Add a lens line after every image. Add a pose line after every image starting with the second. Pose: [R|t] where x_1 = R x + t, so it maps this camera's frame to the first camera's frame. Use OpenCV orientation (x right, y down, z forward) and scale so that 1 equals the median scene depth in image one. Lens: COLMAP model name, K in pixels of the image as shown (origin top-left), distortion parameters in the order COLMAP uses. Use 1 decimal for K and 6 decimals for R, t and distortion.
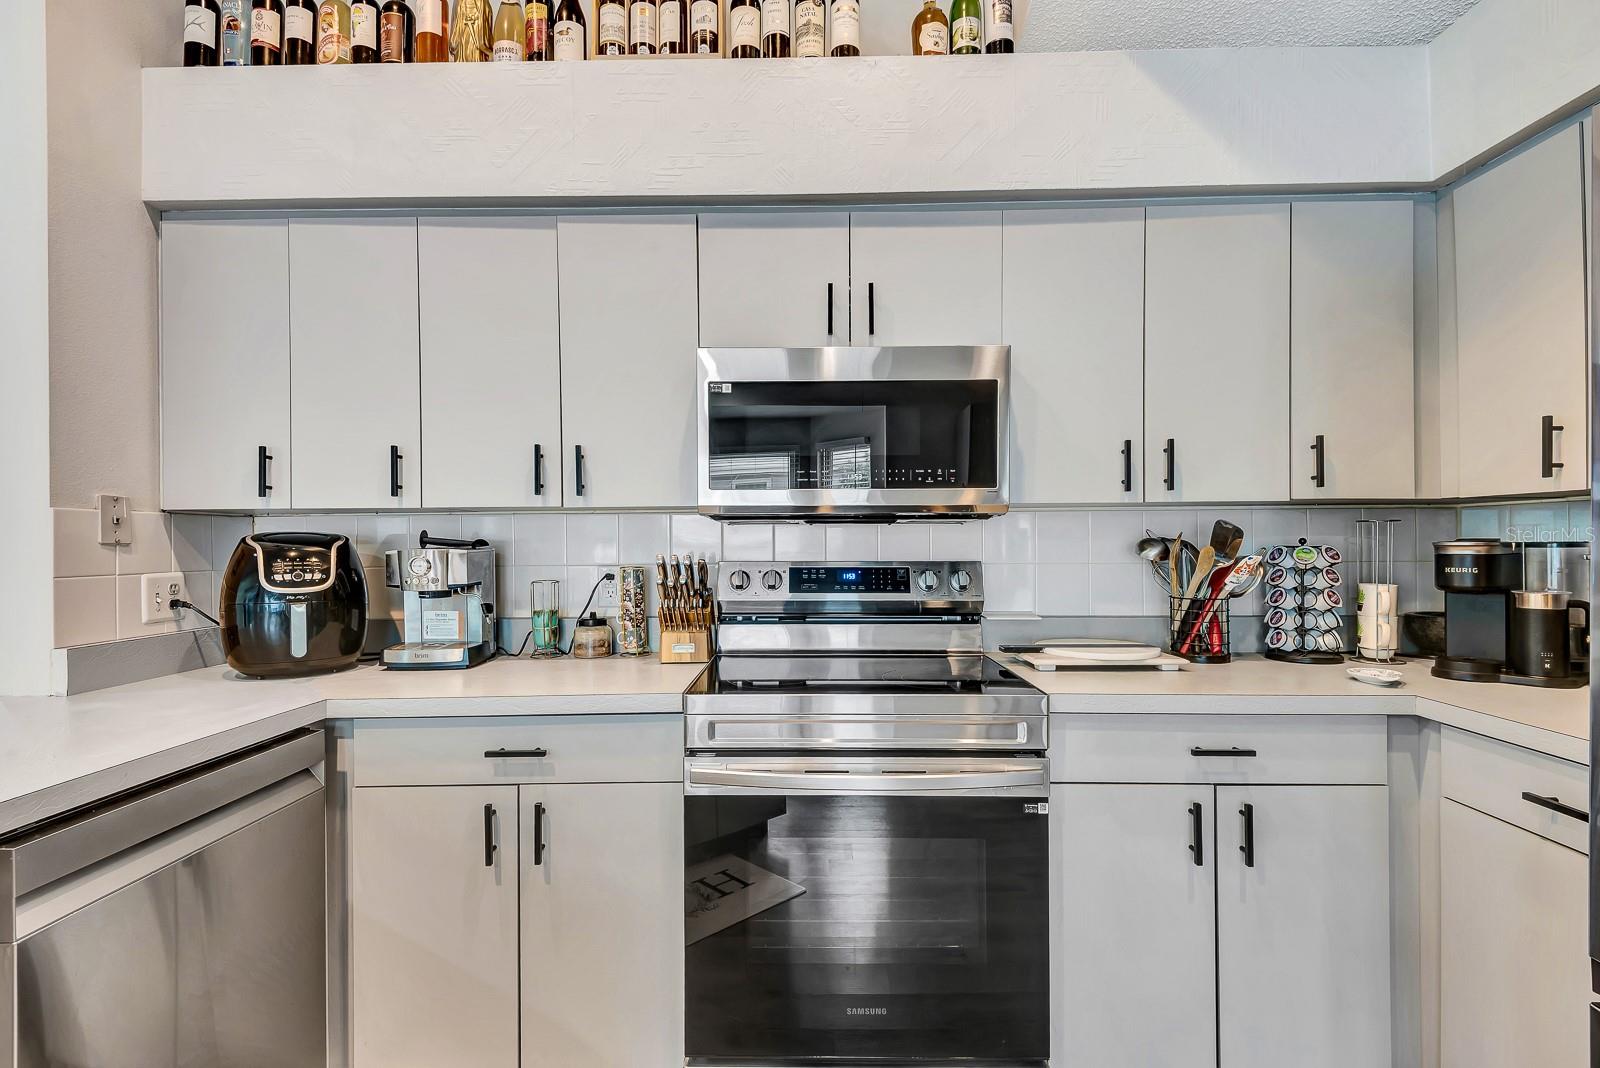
lens RADIAL K [[733.2, 0, 795.6], [0, 733.2, 542.8], [0, 0, 1]] dist [0.029853, -0.018886]
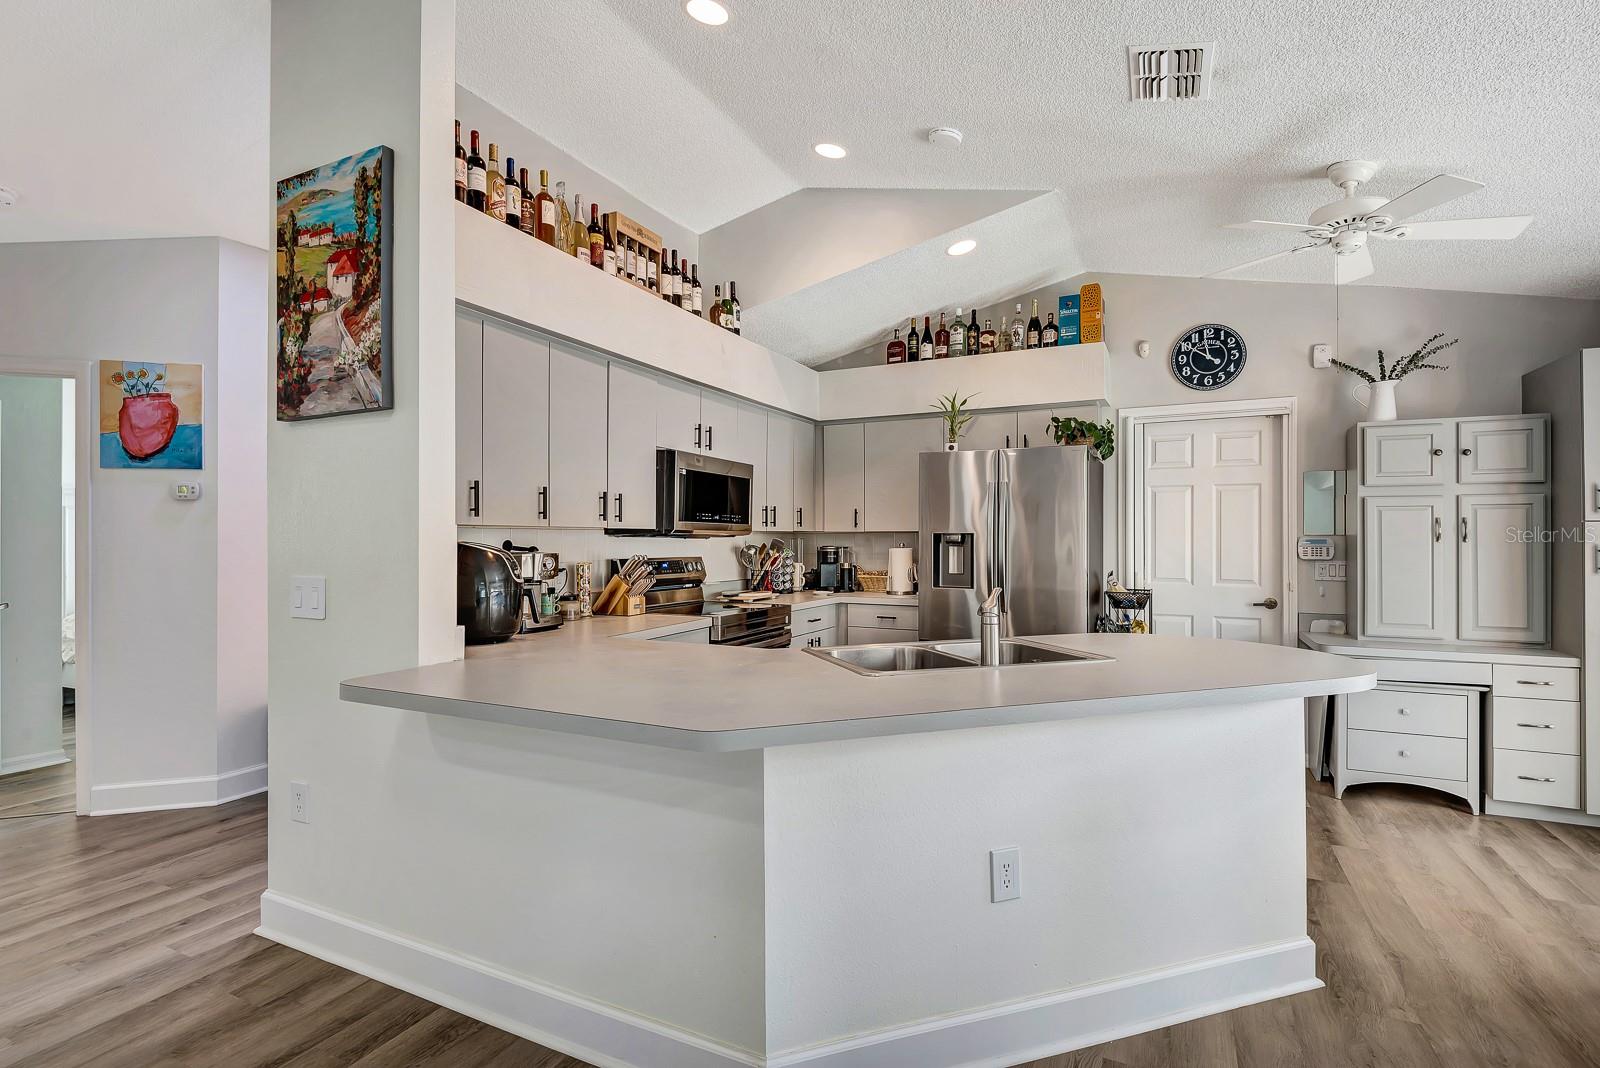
lens RADIAL K [[764.4, 0, 795.3], [0, 764.4, 534.8], [0, 0, 1]] dist [0.025458, -0.022207]
pose [[0.425780, 0.013213, 0.904730, -1.740524], [0.000008, 0.999893, -0.014606, -0.005419], [-0.904827, 0.006226, 0.425735, -0.162150]]
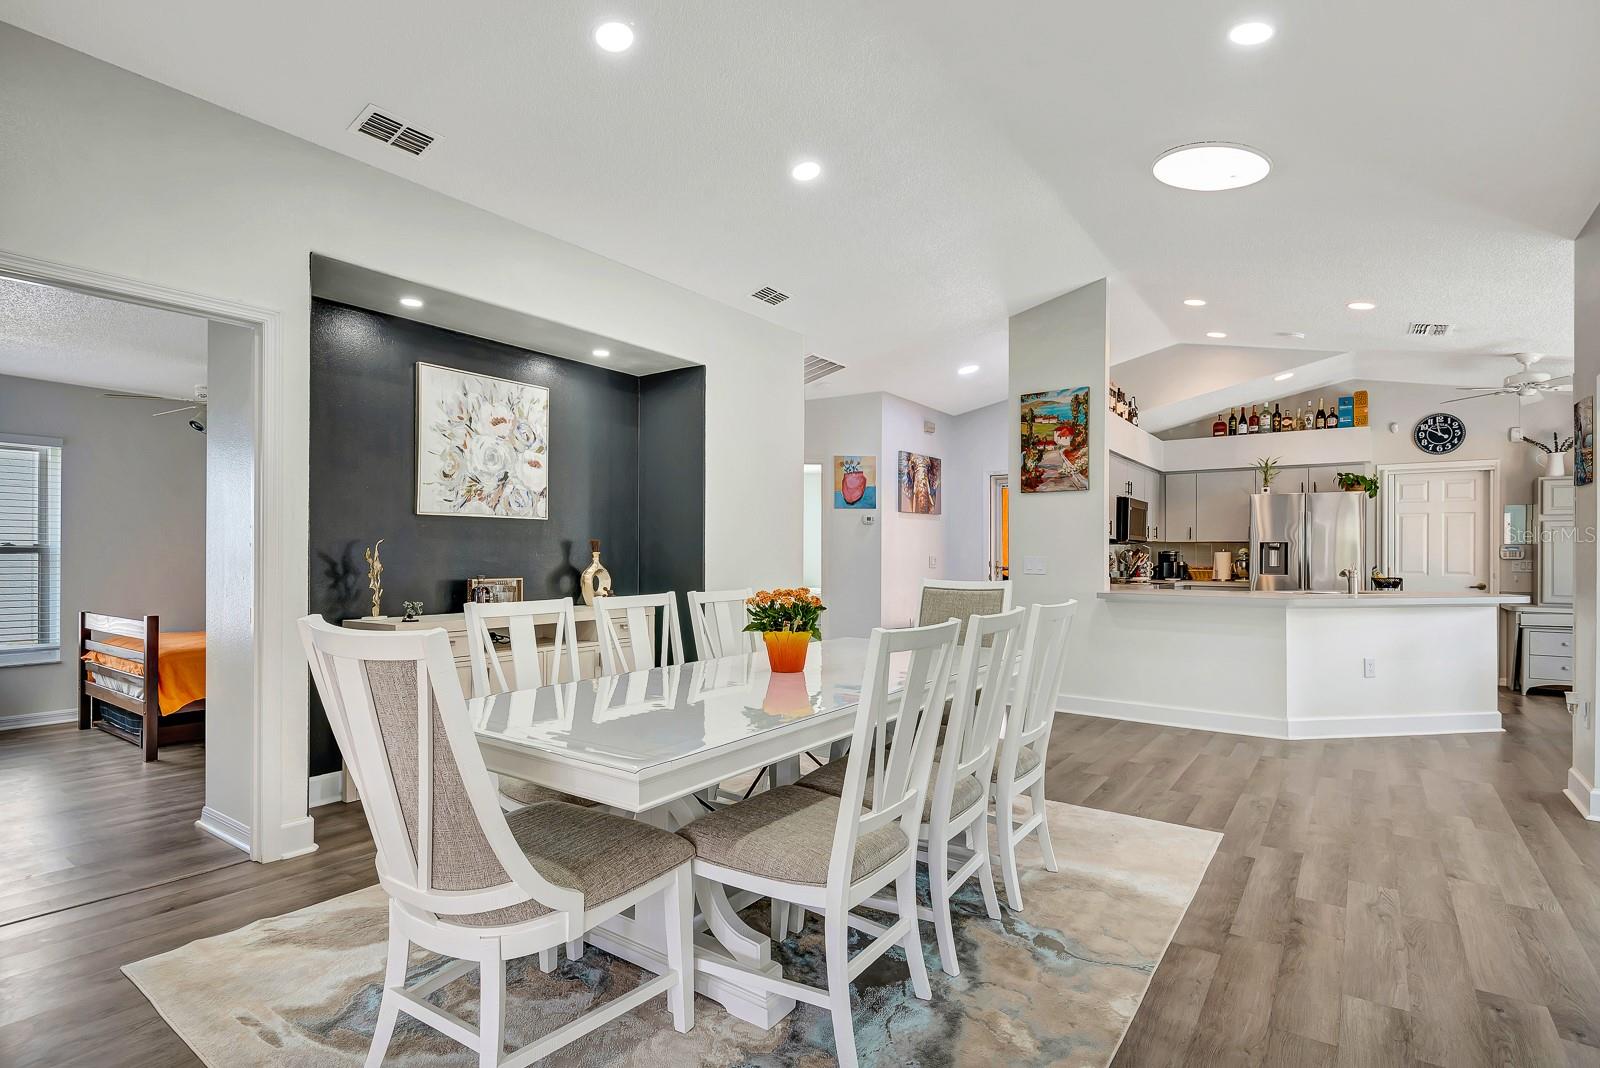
lens RADIAL K [[777.7, 0, 805.2], [0, 777.7, 547.4], [0, 0, 1]] dist [0.022083, -0.023838]
pose [[0.566516, 0.018057, 0.823853, -4.008504], [-0.006724, 0.999828, -0.017290, 0.064861], [-0.824023, 0.004256, 0.566540, 0.091070]]
